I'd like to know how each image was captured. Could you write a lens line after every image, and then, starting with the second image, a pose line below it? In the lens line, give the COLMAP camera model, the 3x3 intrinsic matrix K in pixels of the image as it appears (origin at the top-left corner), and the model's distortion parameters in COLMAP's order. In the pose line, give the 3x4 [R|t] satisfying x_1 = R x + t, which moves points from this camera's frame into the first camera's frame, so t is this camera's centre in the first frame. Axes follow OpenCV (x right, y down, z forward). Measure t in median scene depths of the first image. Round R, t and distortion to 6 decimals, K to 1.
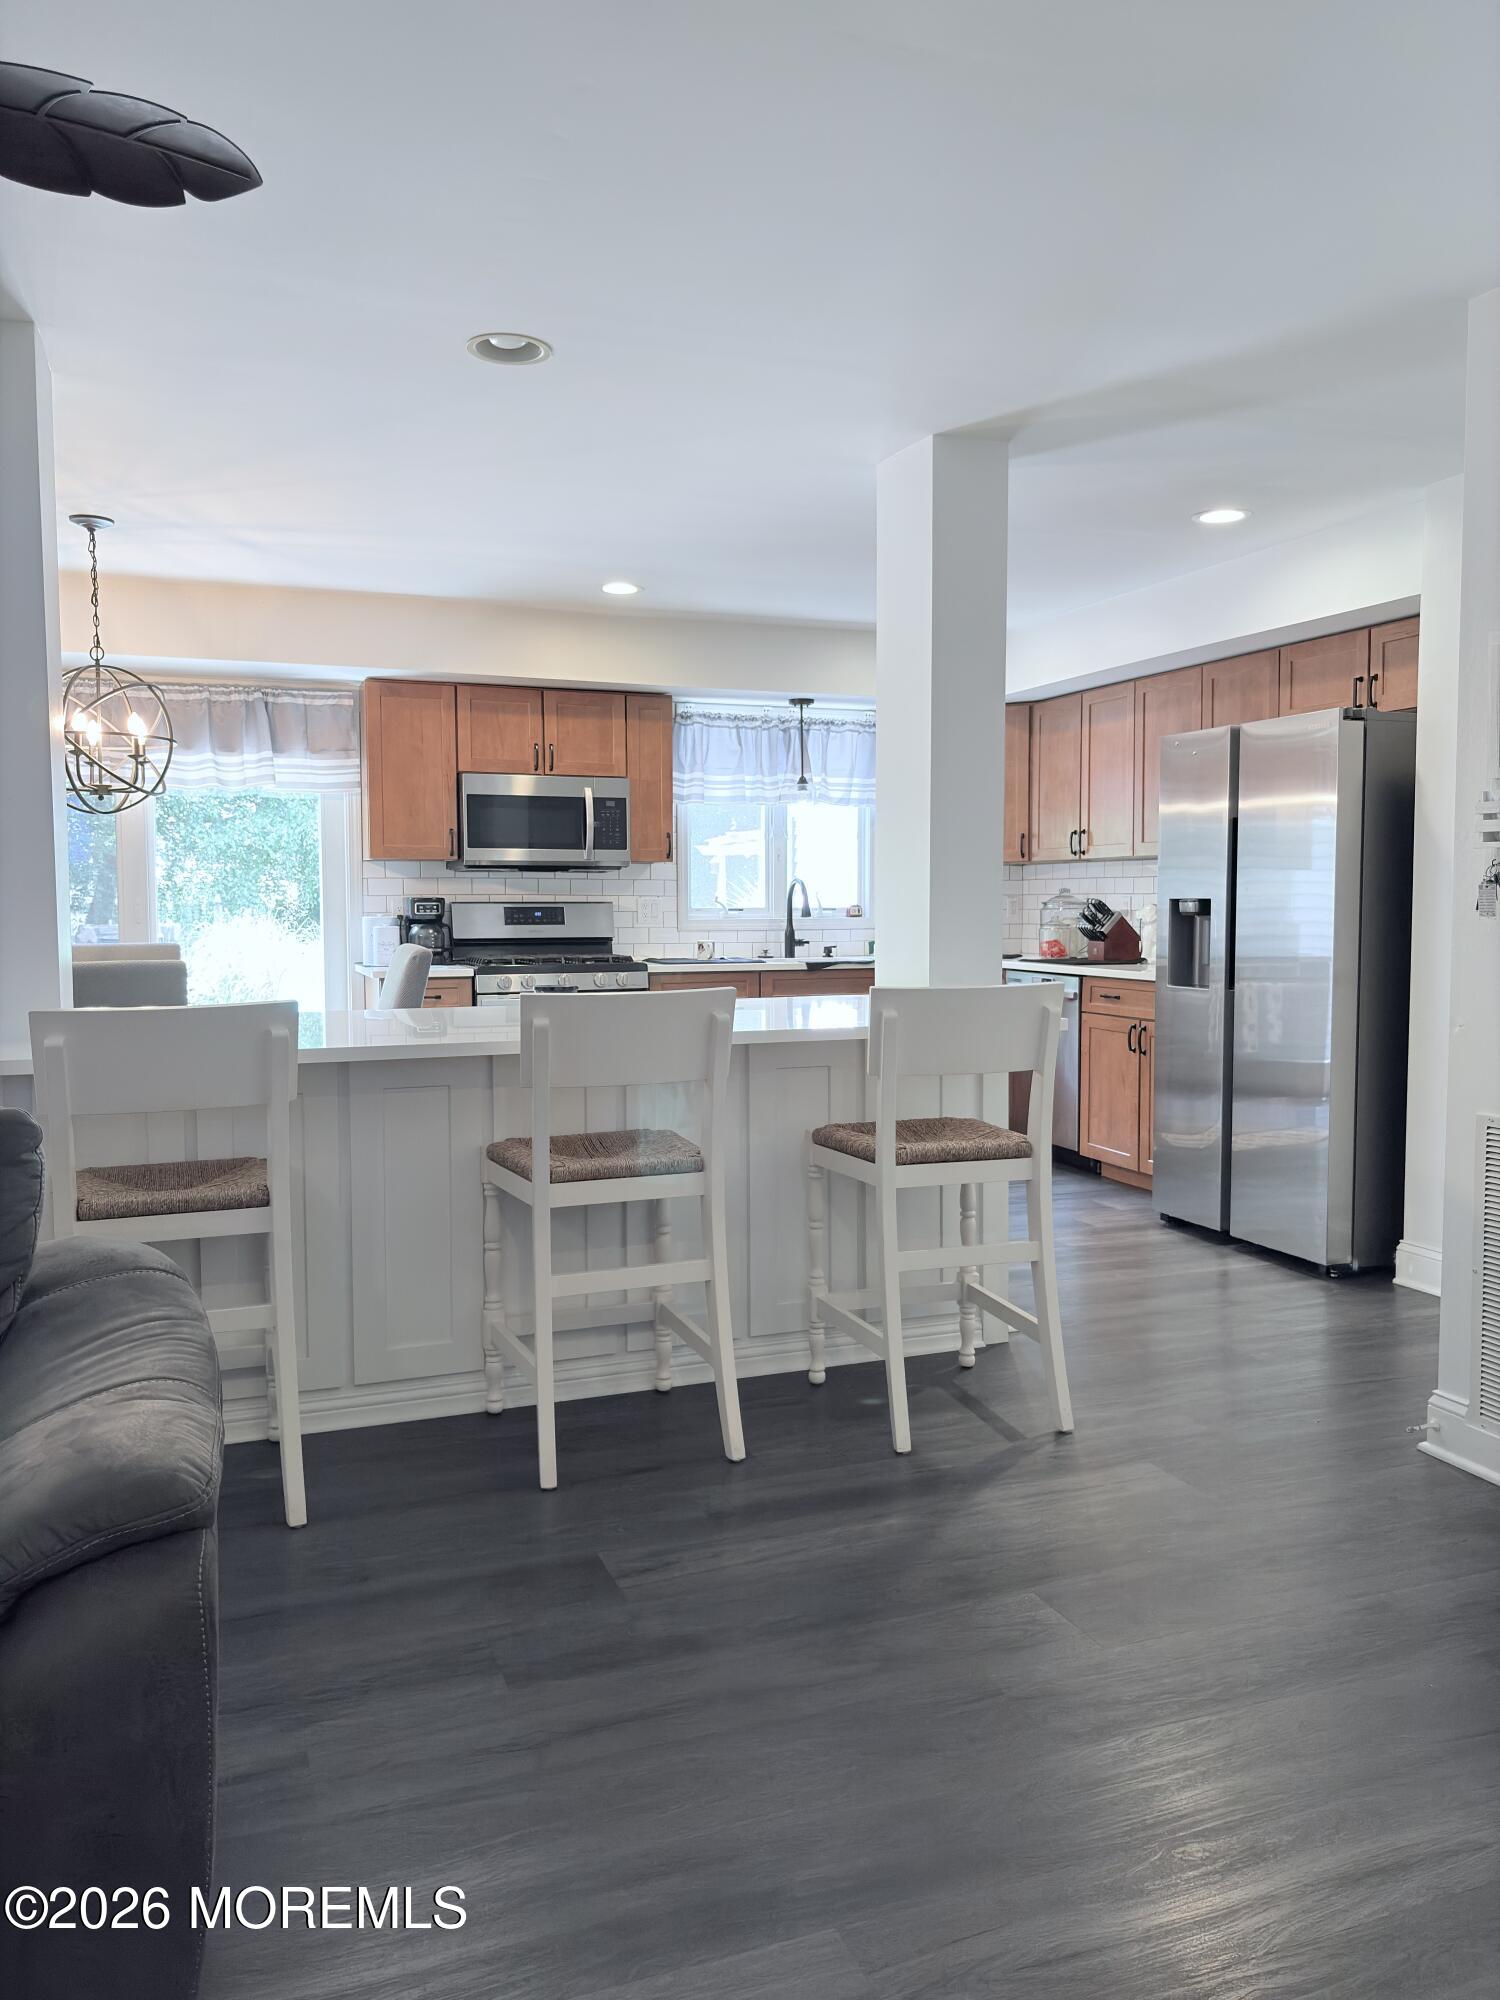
lens RADIAL K [[1521.0, 0, 750.0], [0, 1521.0, 1000.0], [0, 0, 1]] dist [0.123129, -0.240929]
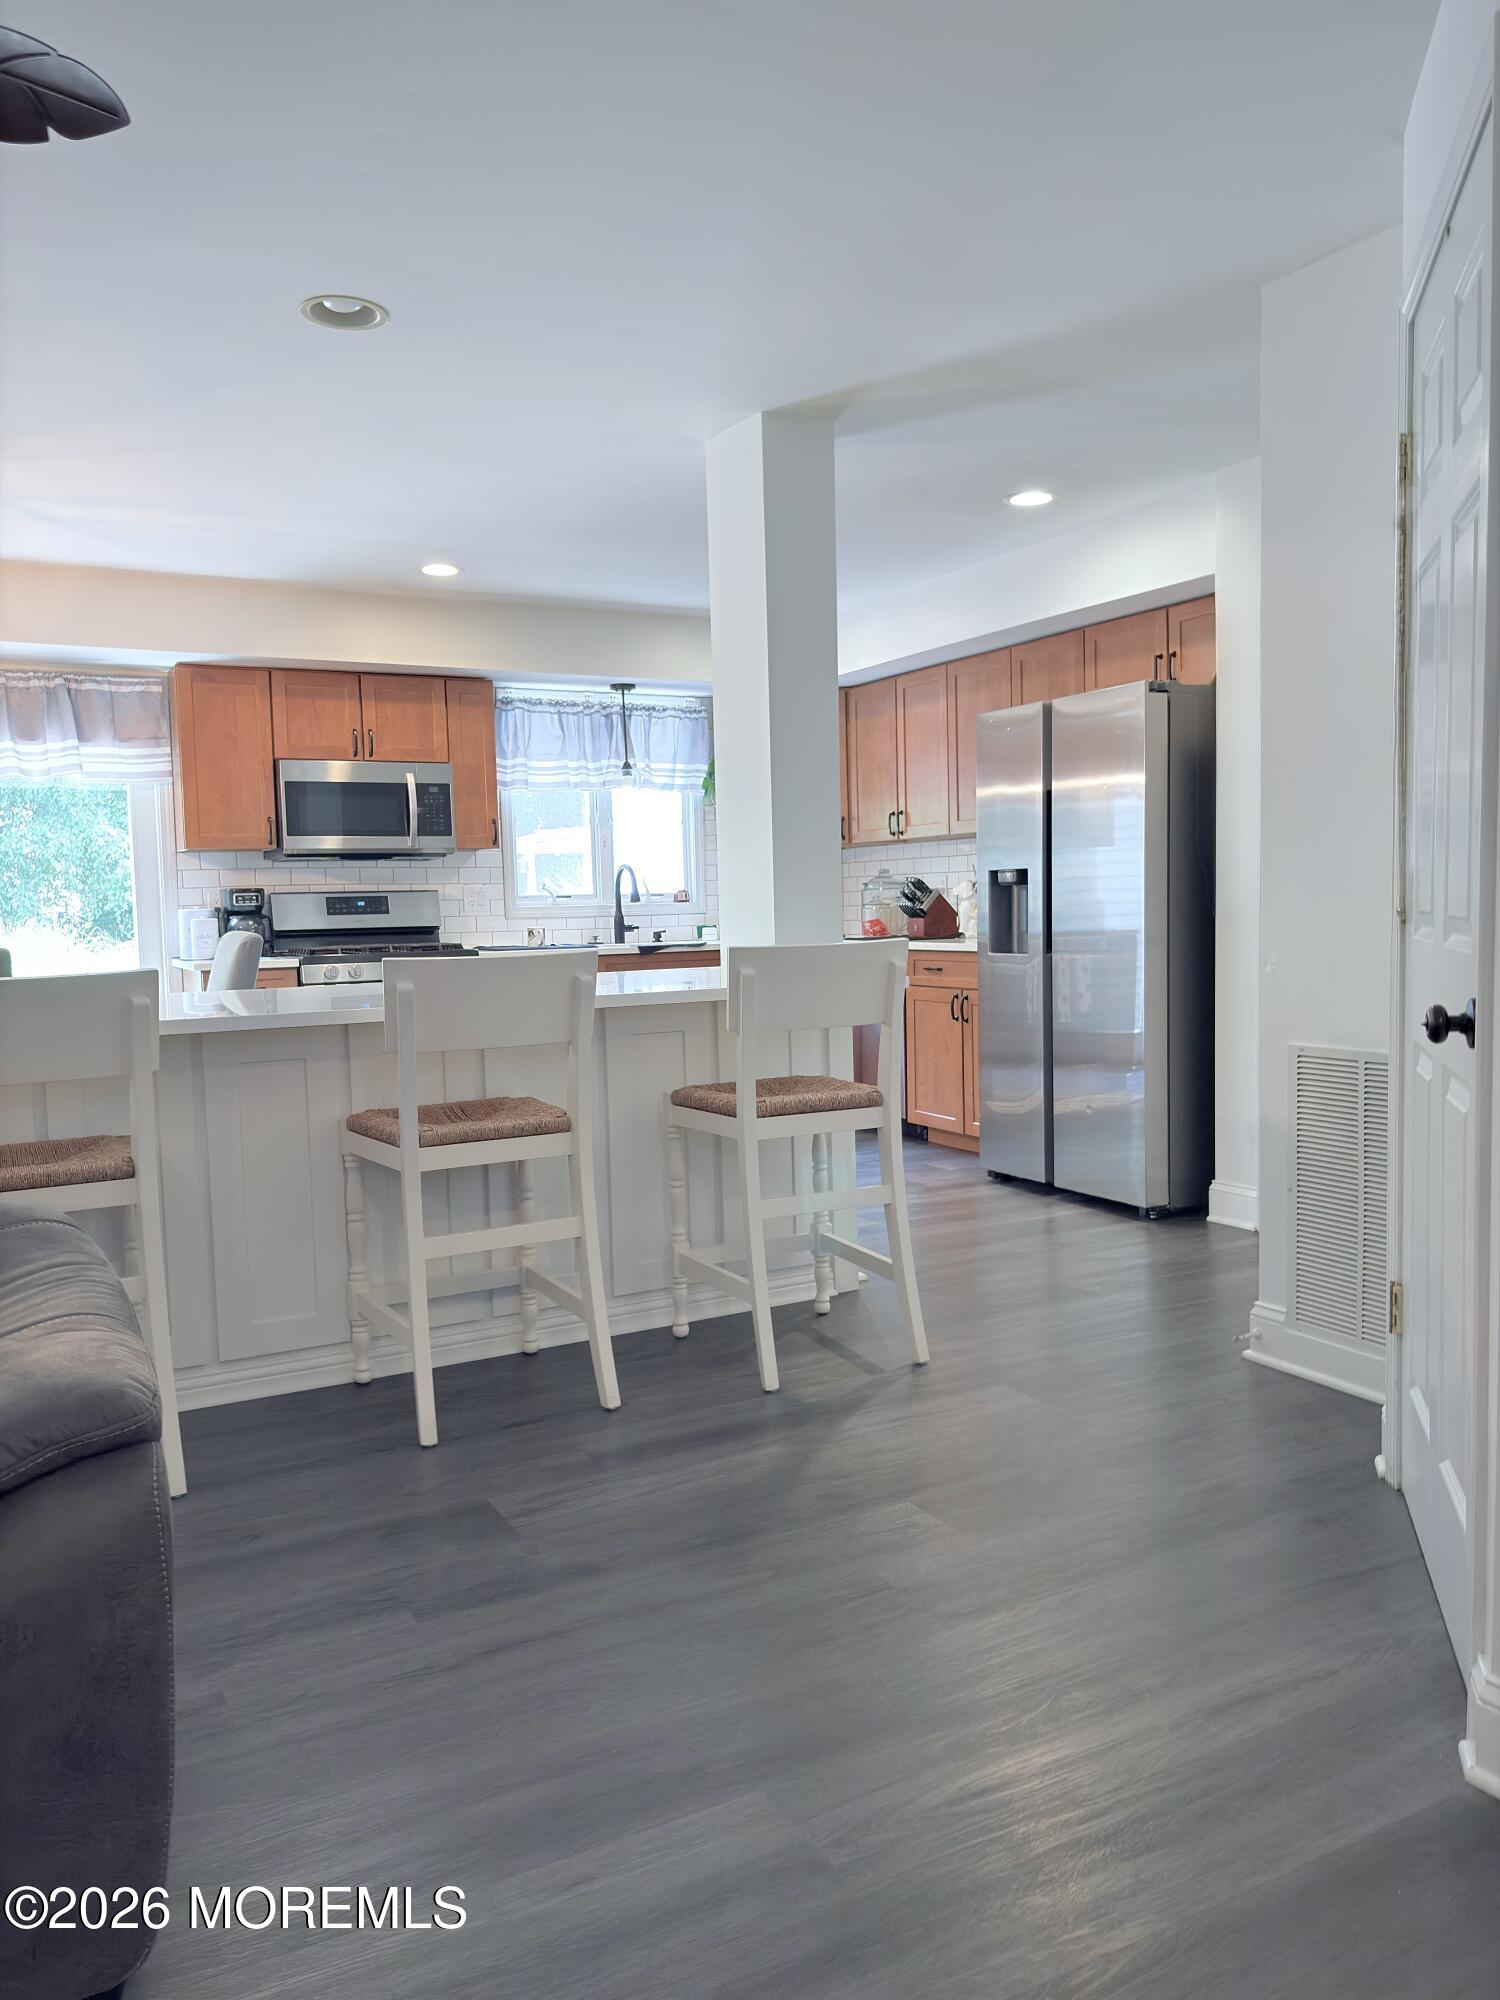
lens RADIAL K [[1521.3, 0, 744.7], [0, 1521.3, 1028.0], [0, 0, 1]] dist [0.114462, -0.240077]
pose [[0.991977, -0.032265, 0.122232, -0.023181], [0.030270, 0.999377, 0.018139, 0.017875], [-0.122741, -0.014294, 0.992336, -0.015819]]
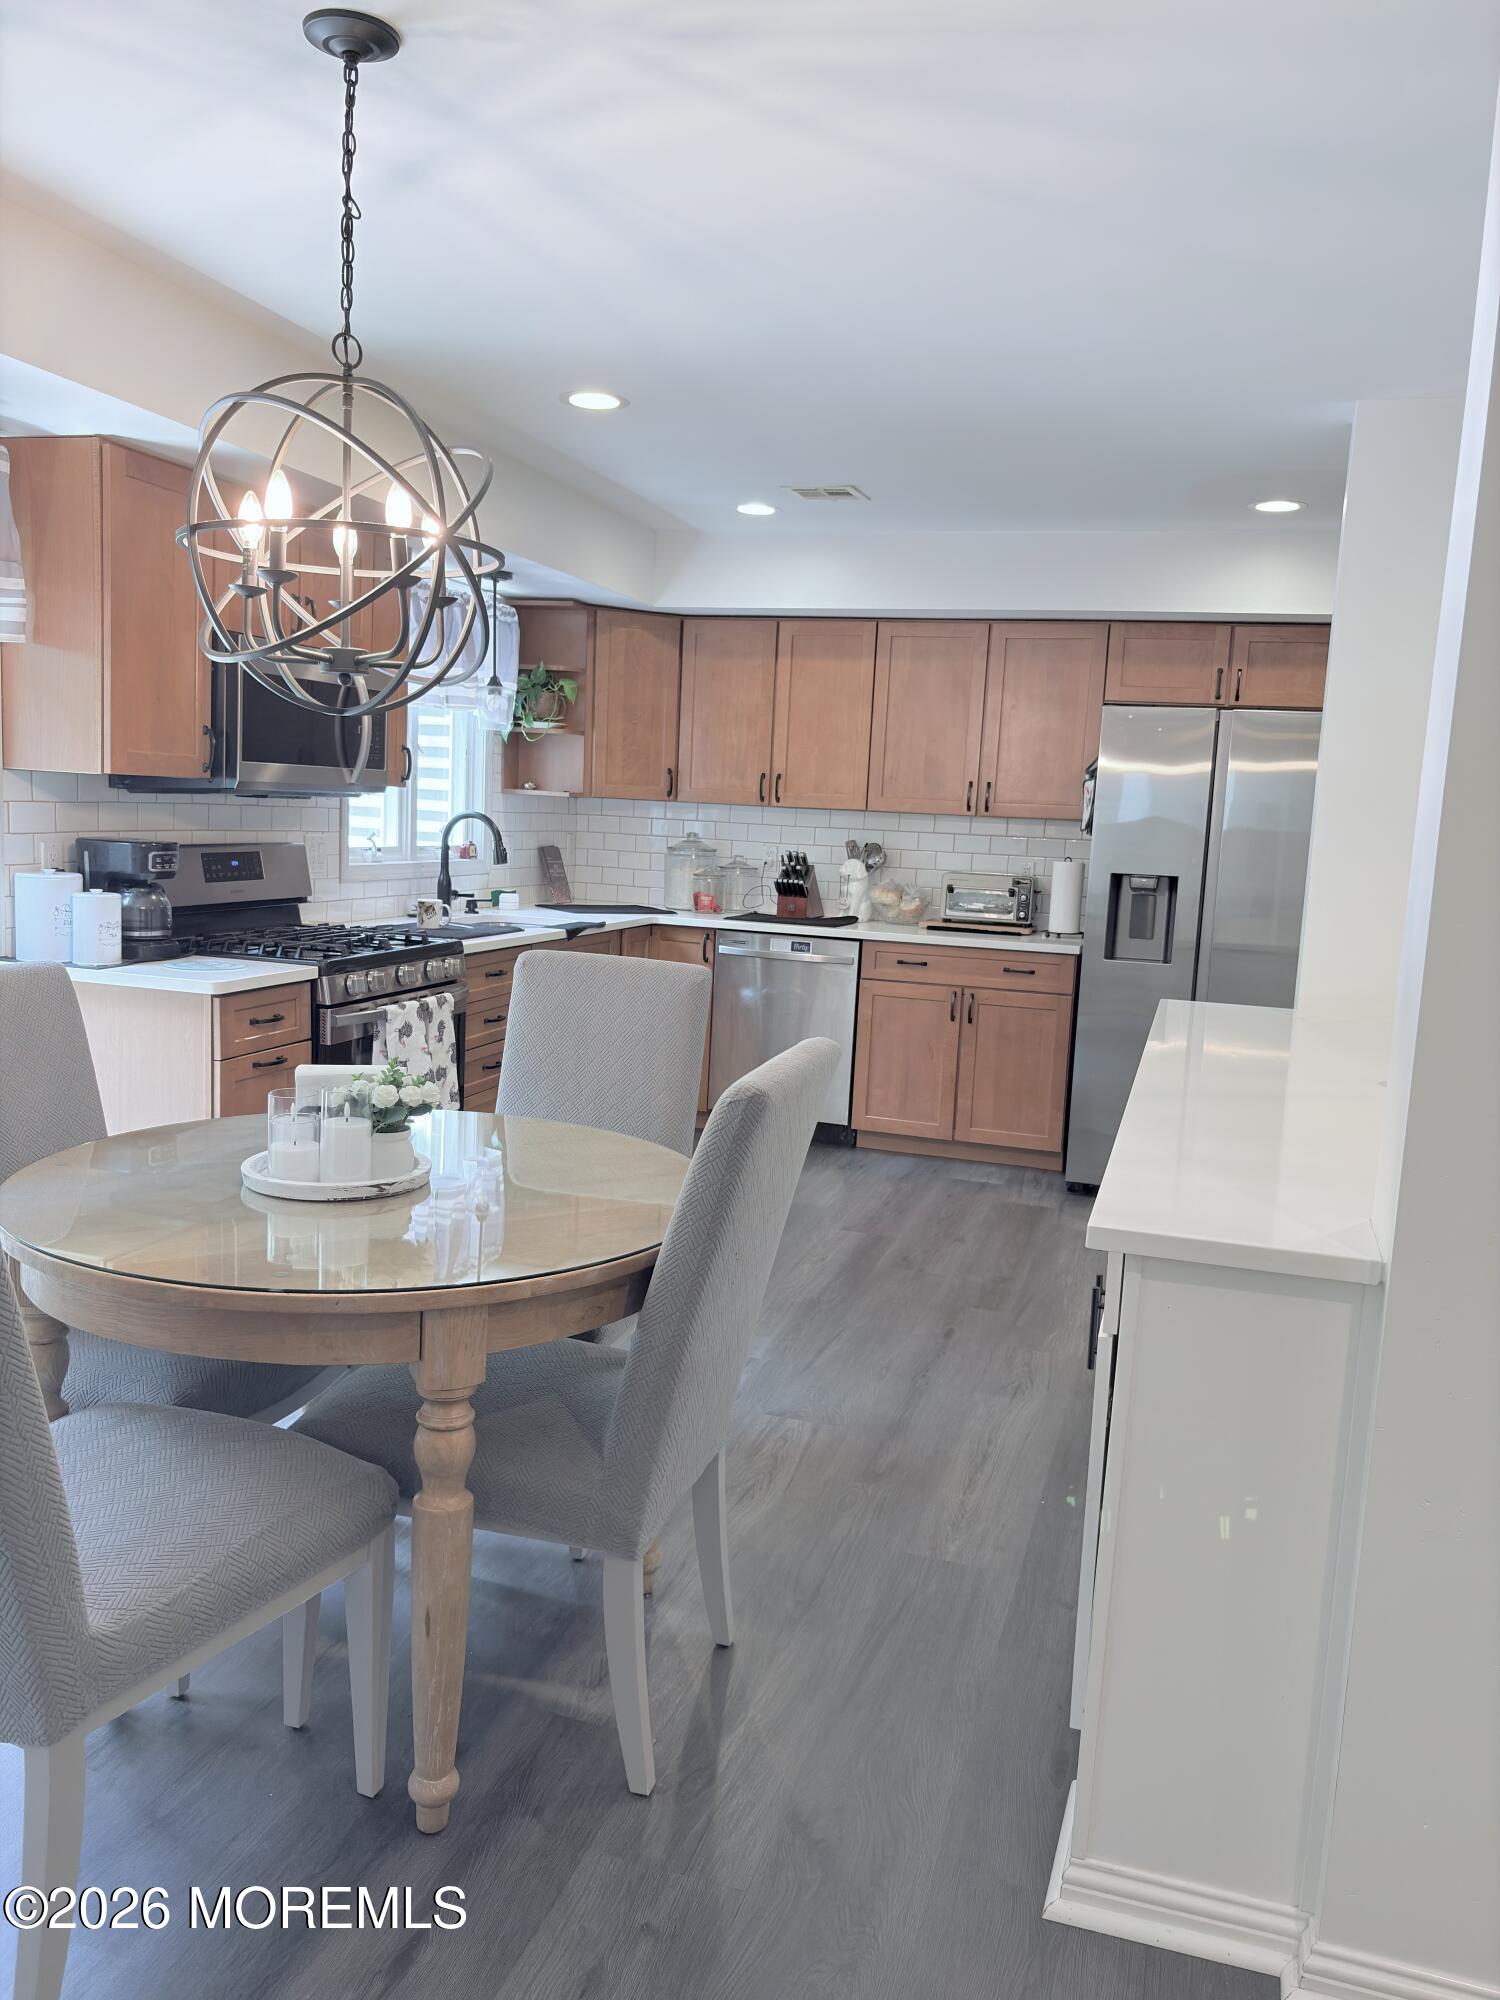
lens RADIAL K [[1521.3, 0, 744.7], [0, 1521.3, 1028.0], [0, 0, 1]] dist [0.114462, -0.240077]
pose [[0.611548, -0.084648, 0.786666, -0.683294], [0.003112, 0.994510, 0.104594, -0.072859], [-0.791201, -0.061516, 0.608454, 0.598025]]
